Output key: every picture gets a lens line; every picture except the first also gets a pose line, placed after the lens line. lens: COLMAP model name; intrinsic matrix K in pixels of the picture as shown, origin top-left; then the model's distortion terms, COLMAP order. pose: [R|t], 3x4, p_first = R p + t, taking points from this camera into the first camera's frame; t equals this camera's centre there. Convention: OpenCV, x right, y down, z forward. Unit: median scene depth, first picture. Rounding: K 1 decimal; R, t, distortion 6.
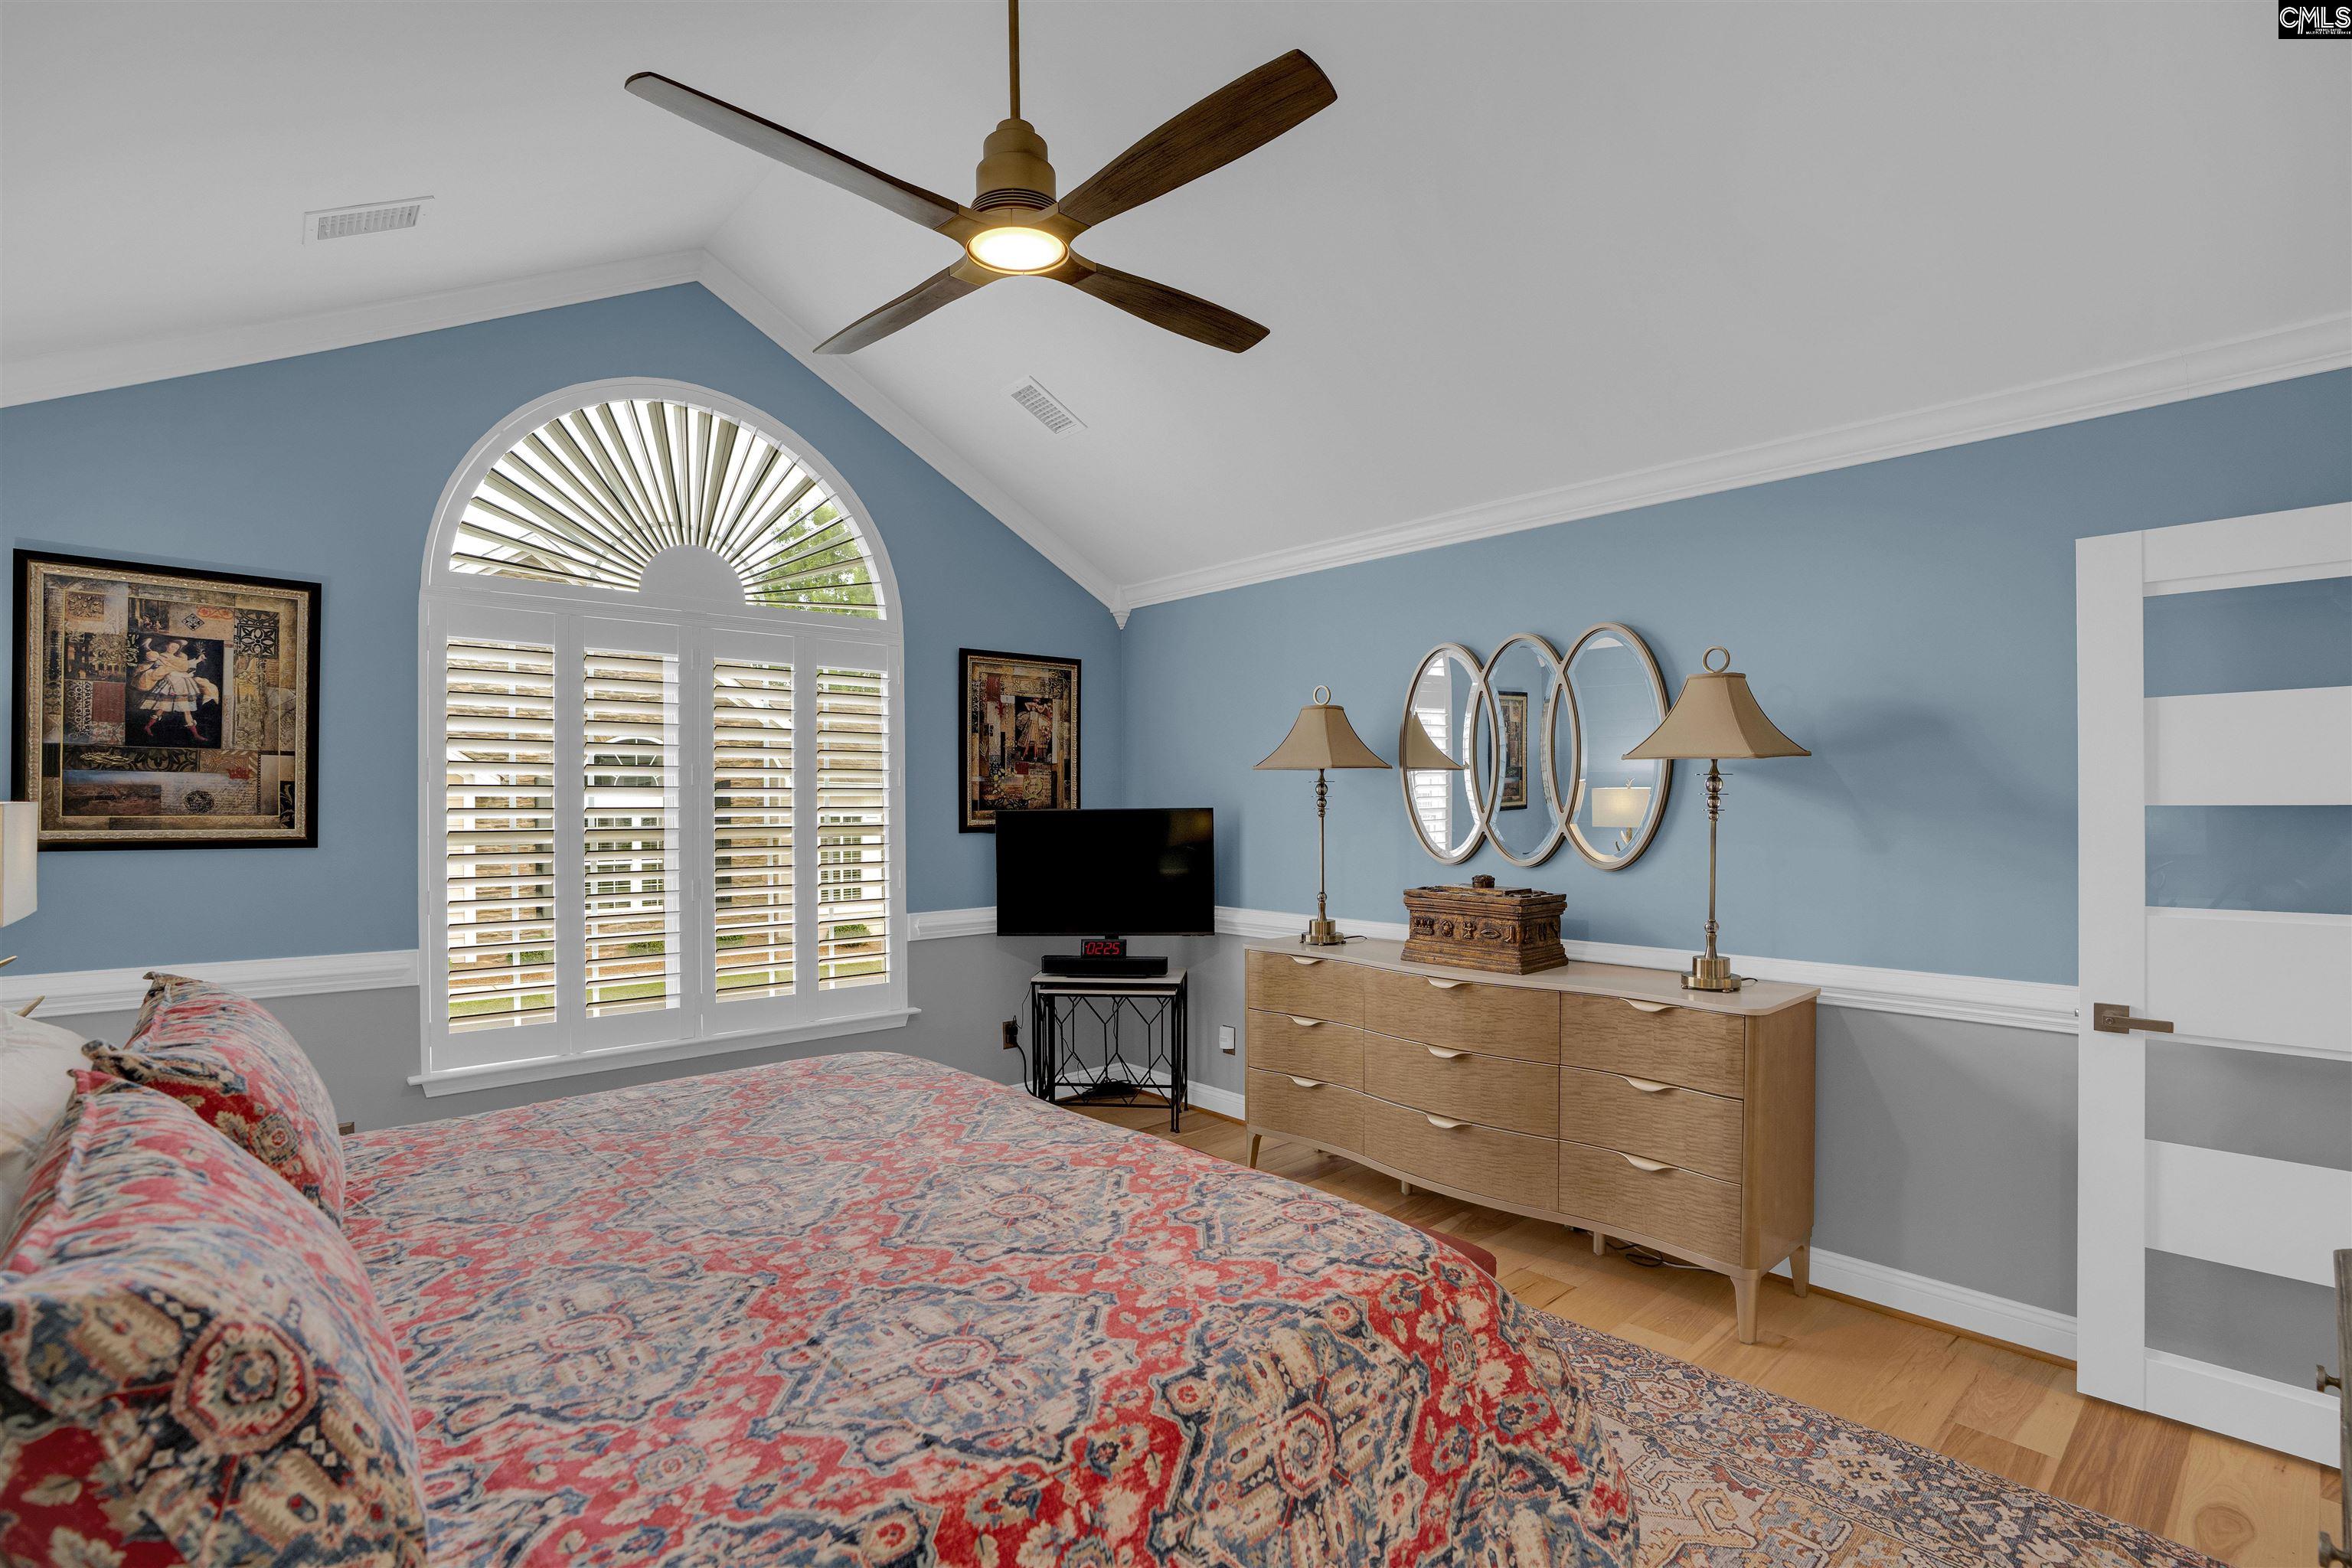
lens RADIAL K [[1093.7, 0, 1180.7], [0, 1093.7, 792.7], [0, 0, 1]] dist [-0.068536, 0.027442]
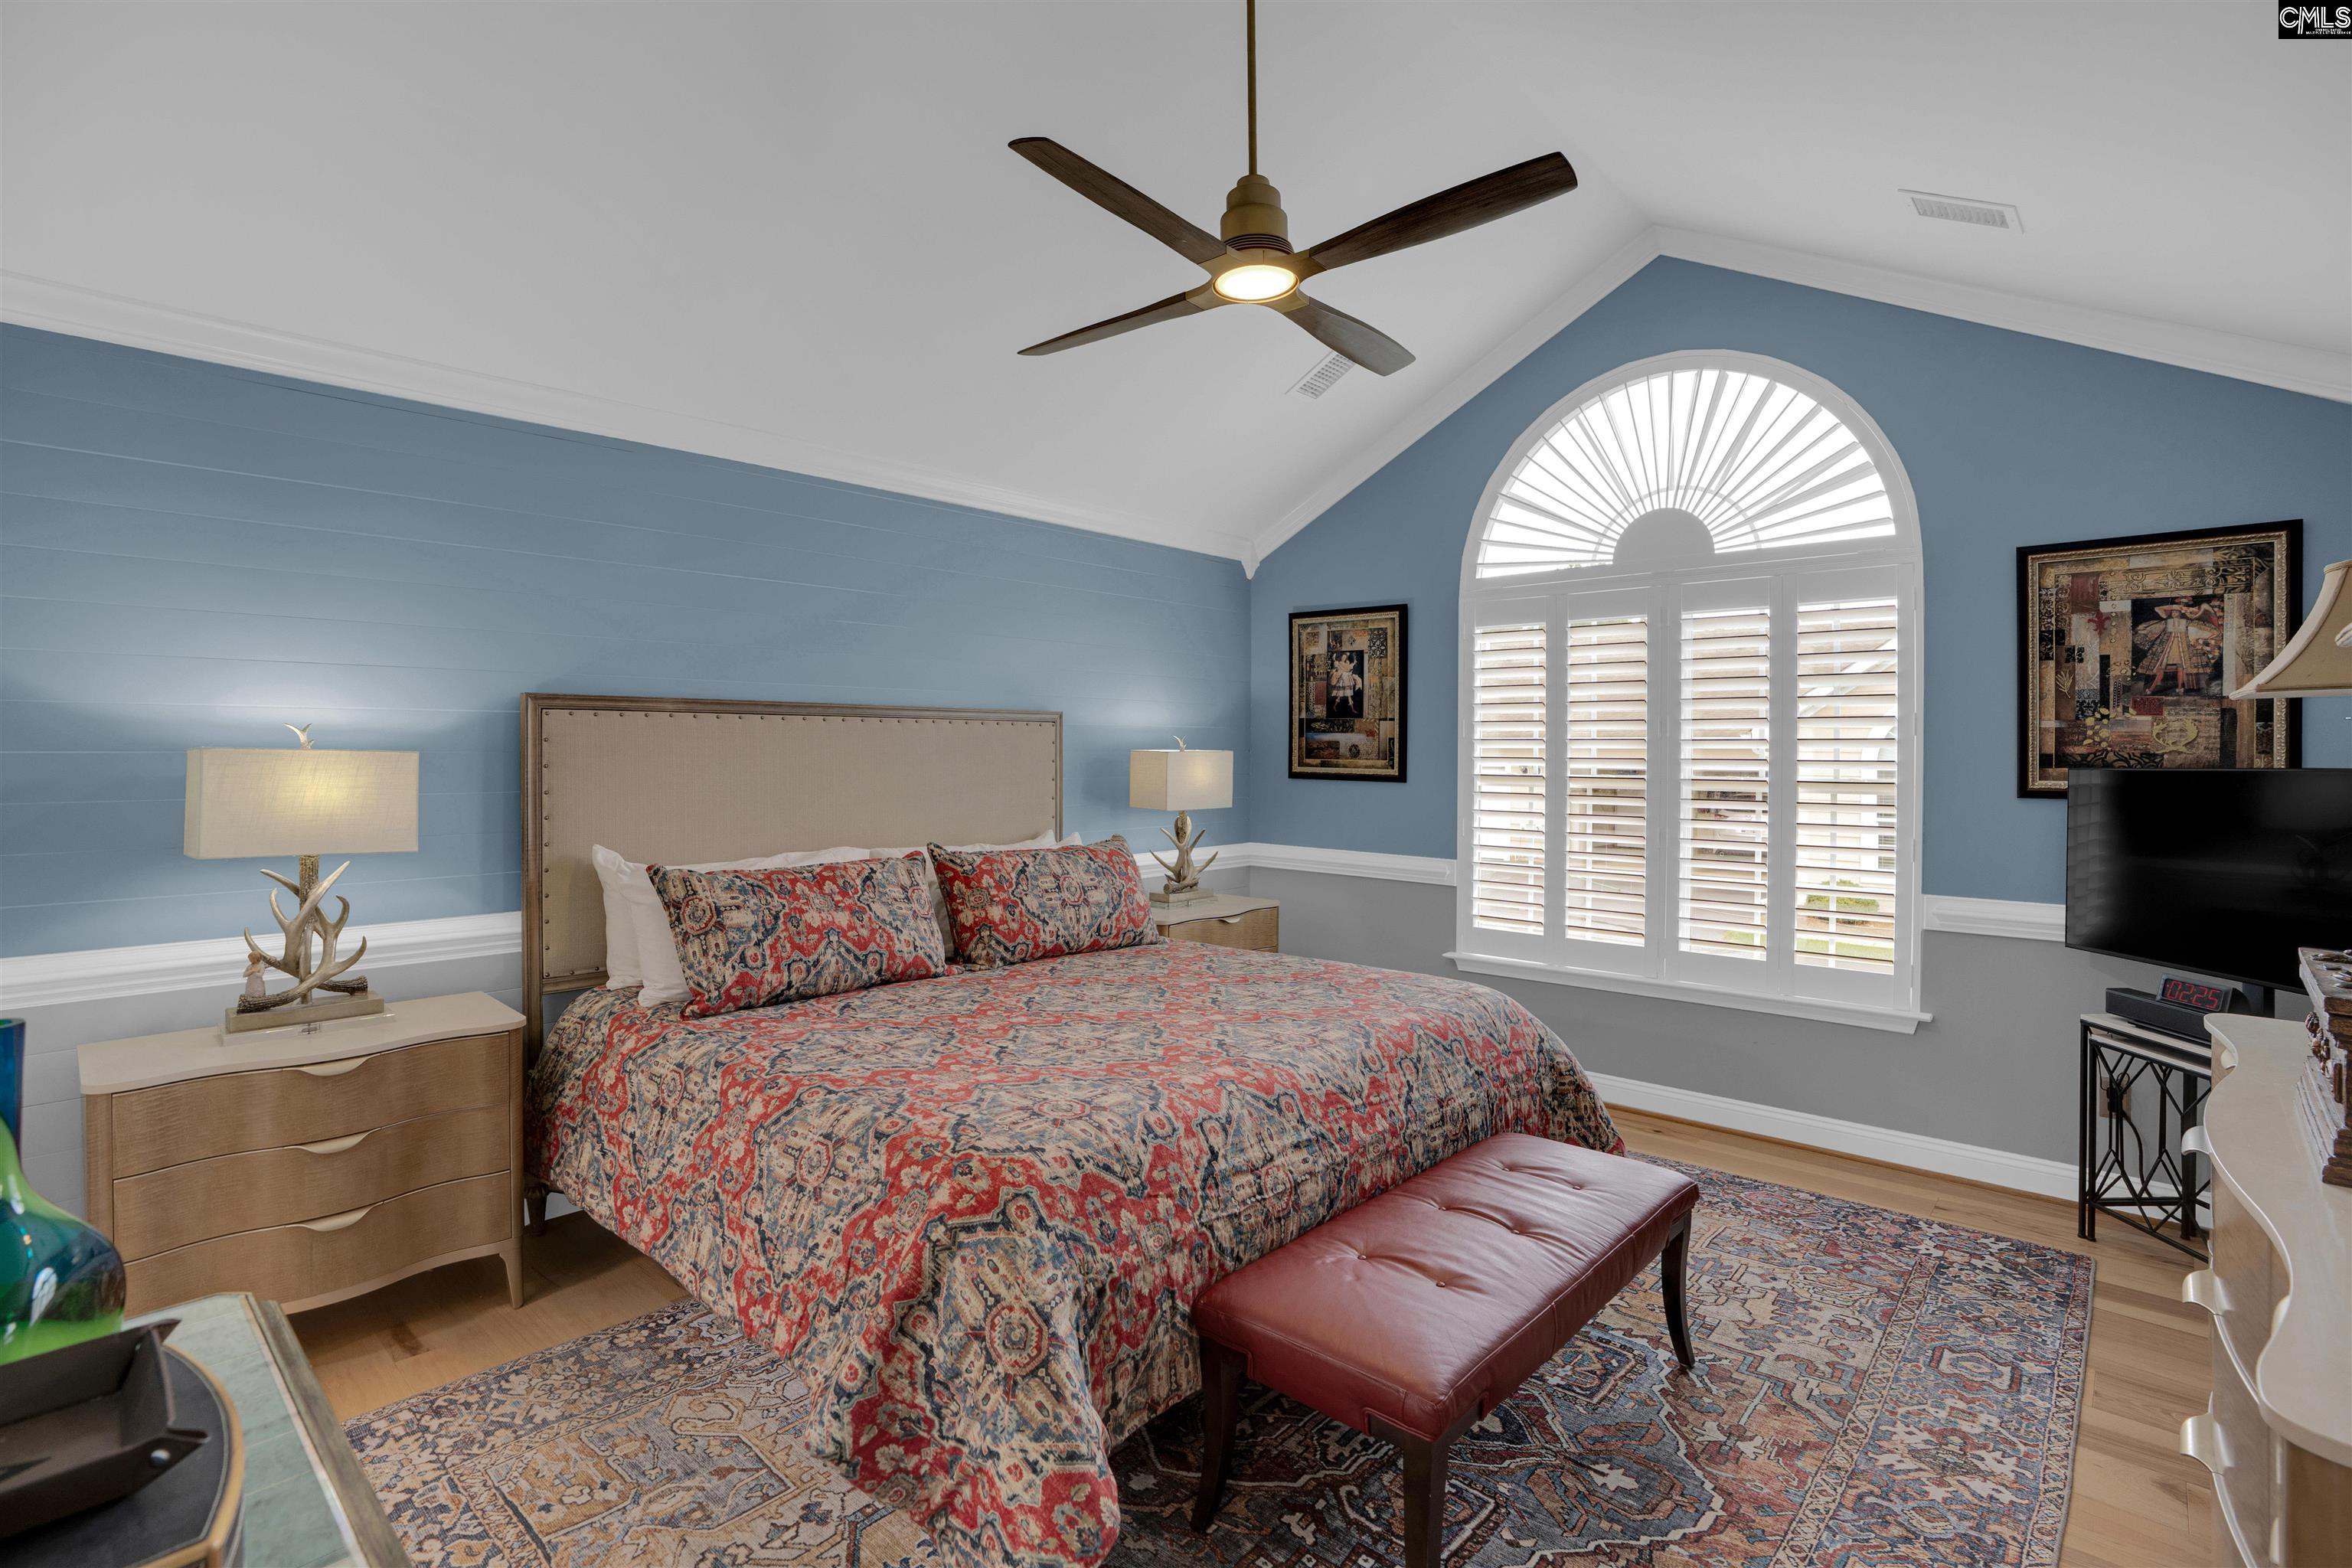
lens RADIAL K [[1078.5, 0, 1177.6], [0, 1078.5, 786.5], [0, 0, 1]] dist [-0.062705, 0.023633]
pose [[0.100705, 0.034363, -0.994323, 0.664082], [0.002715, 0.999390, 0.034813, 0.004242], [0.994913, -0.006205, 0.100550, 0.537457]]
